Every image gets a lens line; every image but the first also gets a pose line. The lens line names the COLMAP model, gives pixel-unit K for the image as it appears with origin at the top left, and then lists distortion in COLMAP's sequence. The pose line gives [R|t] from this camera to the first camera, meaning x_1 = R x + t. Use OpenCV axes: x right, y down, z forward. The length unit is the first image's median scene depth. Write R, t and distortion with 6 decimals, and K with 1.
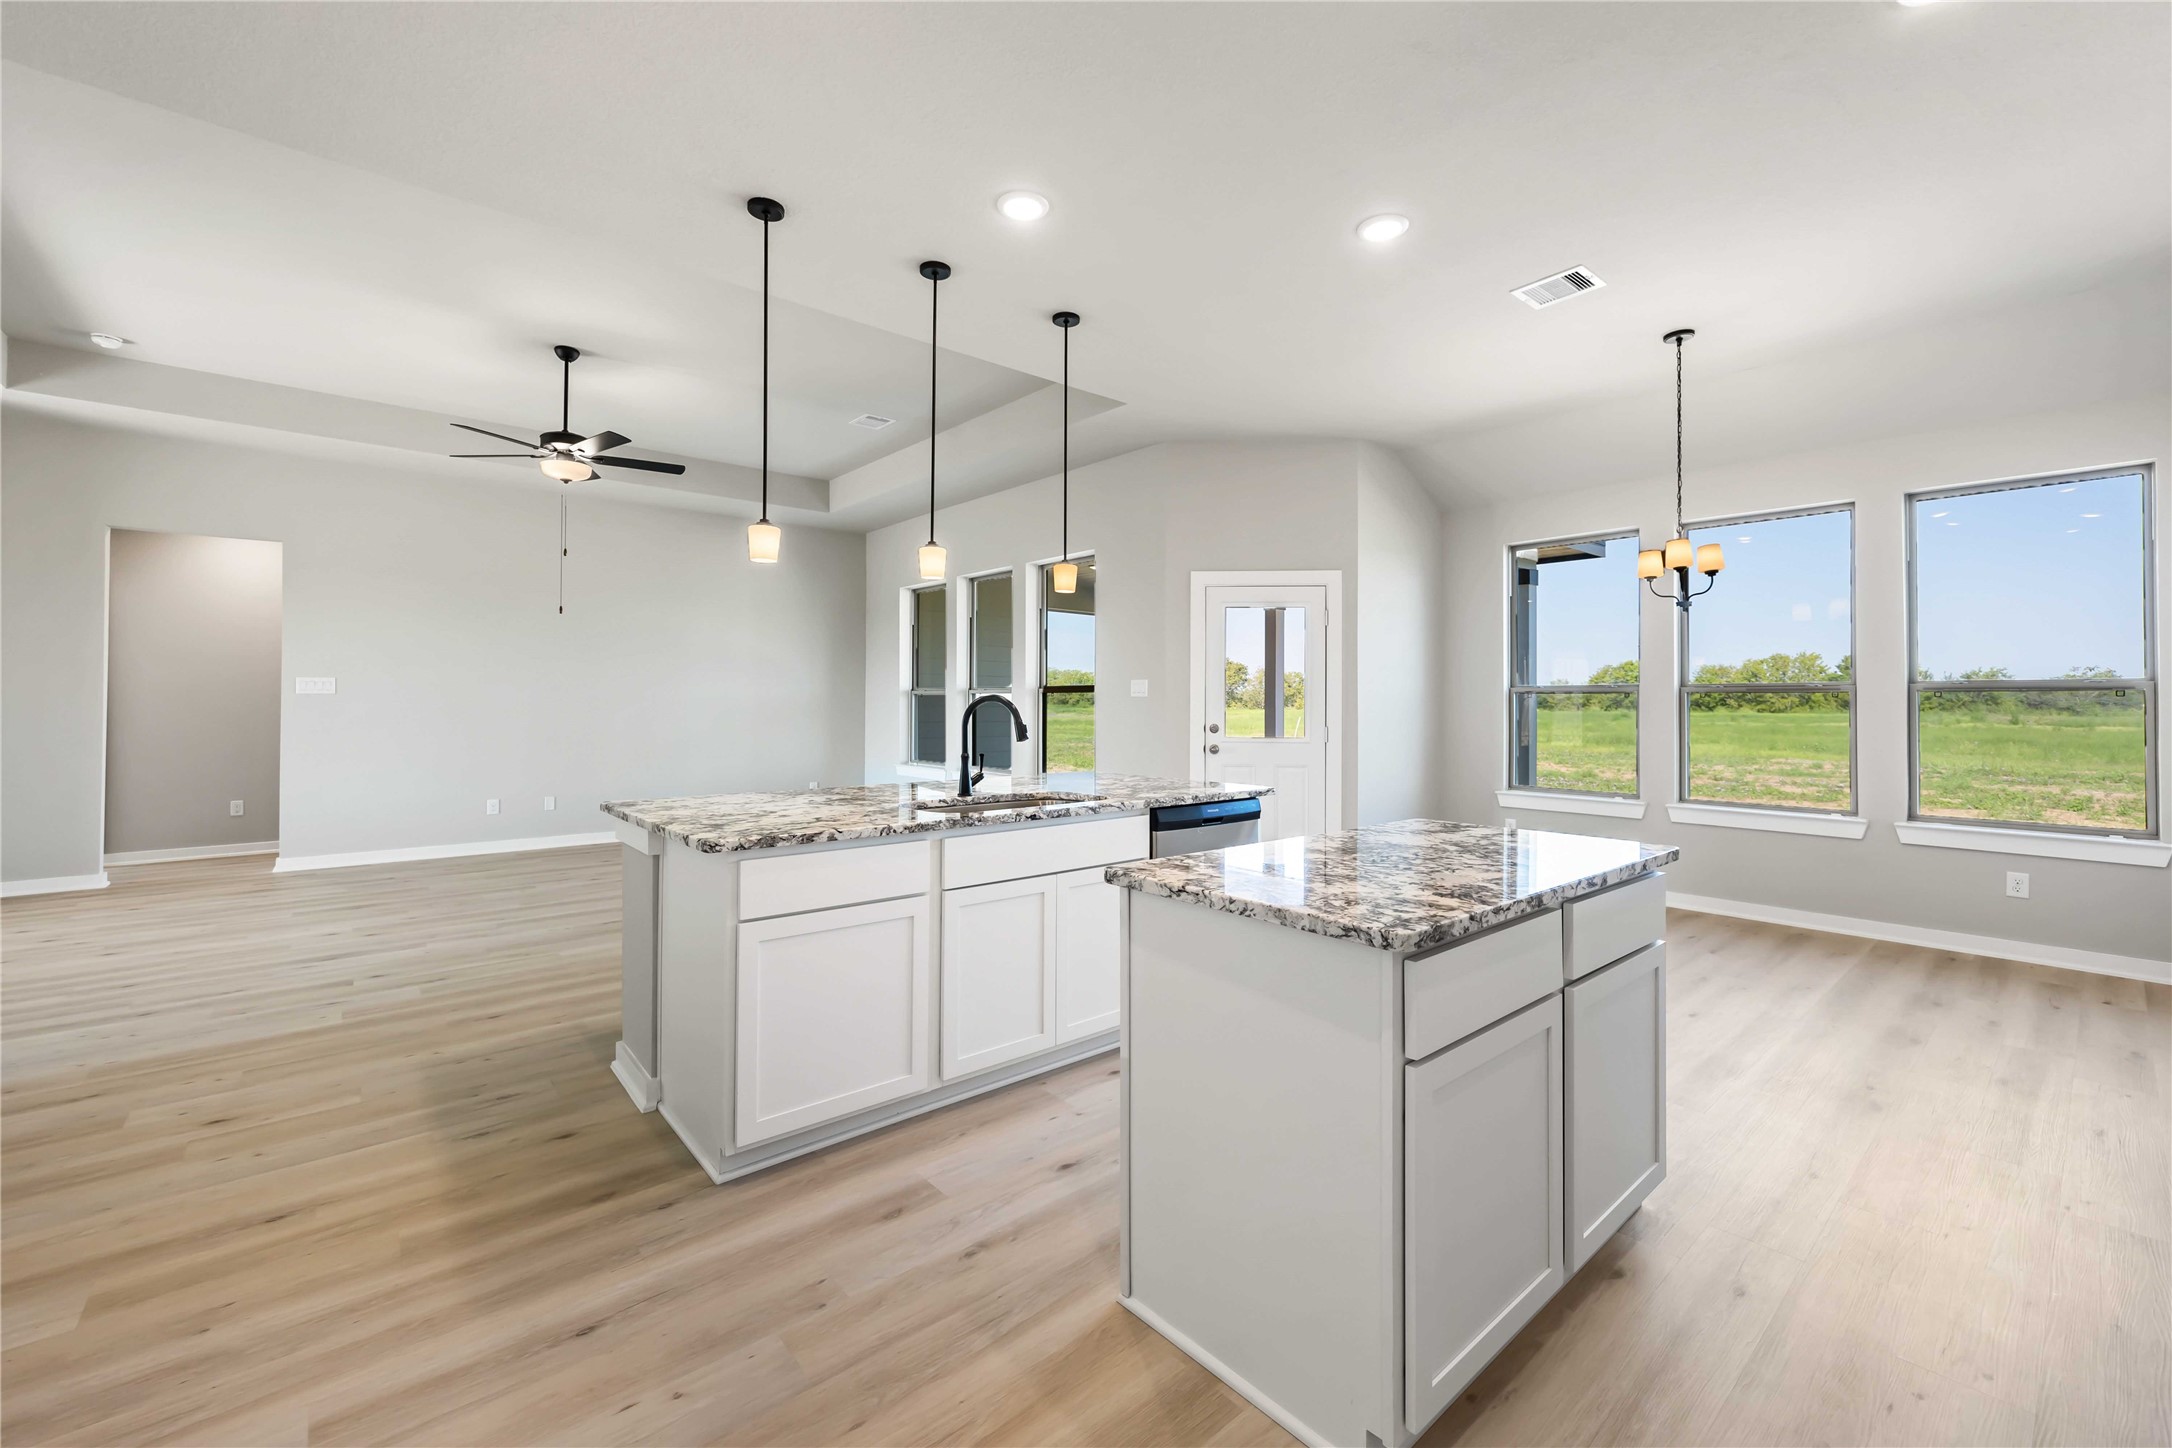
lens RADIAL K [[873.9, 0, 1091.3], [0, 873.9, 708.3], [0, 0, 1]] dist [-0.003025, -0.000403]
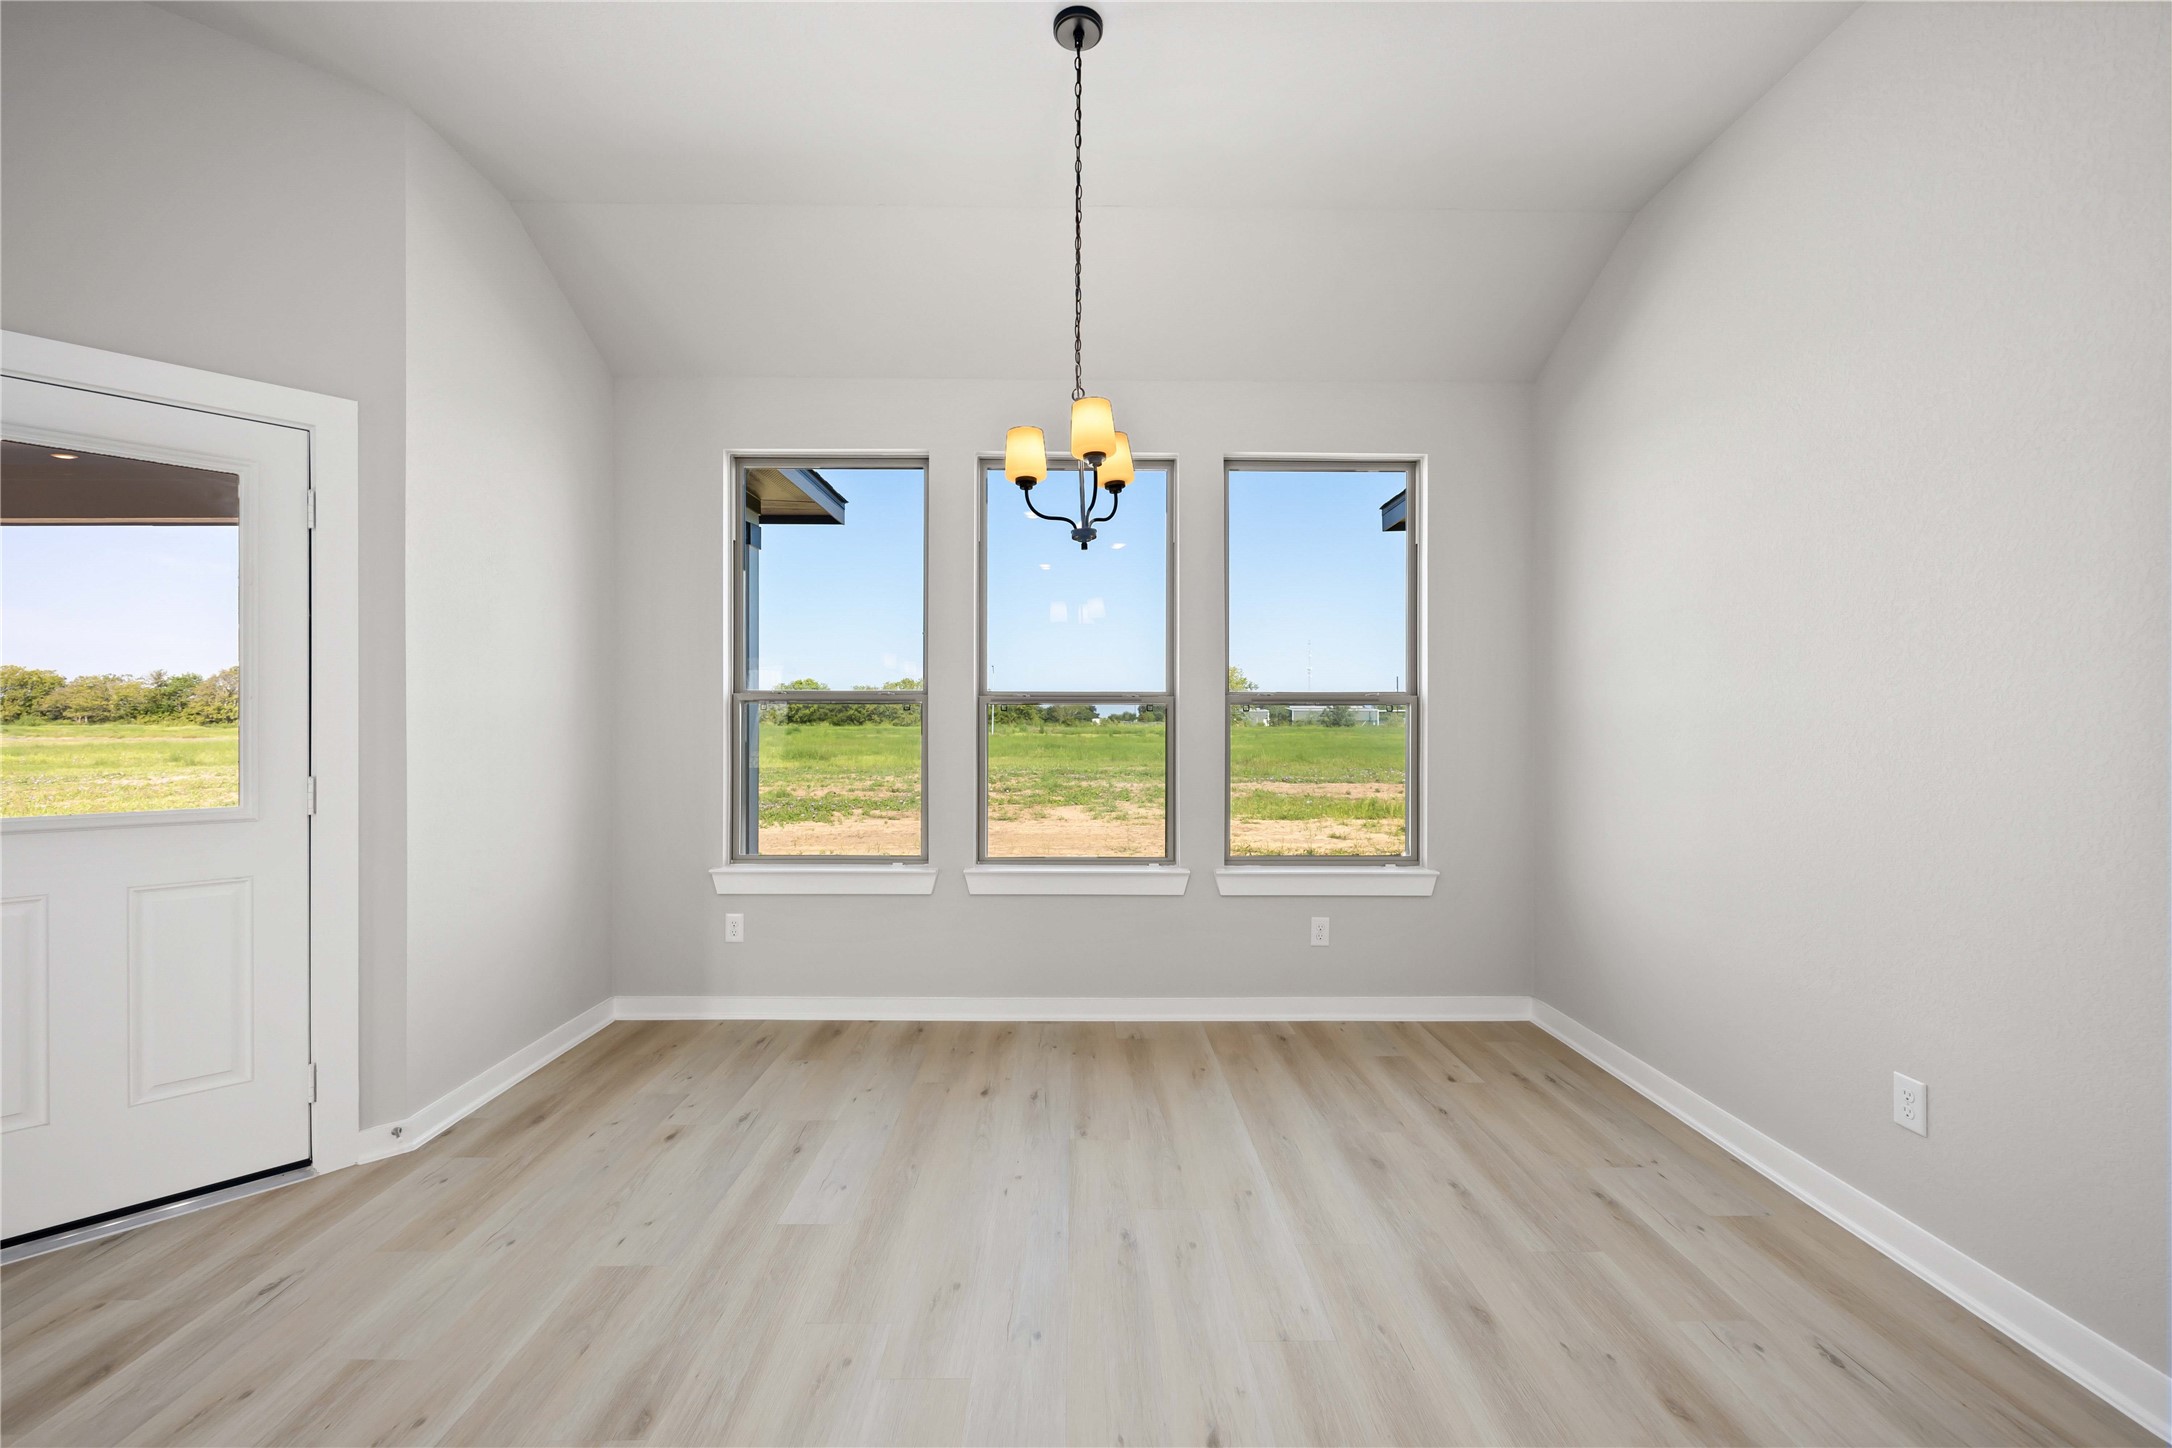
lens RADIAL K [[869.7, 0, 1077.3], [0, 869.7, 720.2], [0, 0, 1]] dist [-0.004221, 0.000162]
pose [[0.648092, -0.001828, 0.761560, 0.196673], [0.004750, 0.999987, -0.001642, -0.003635], [-0.761547, 0.004682, 0.648093, 0.477072]]
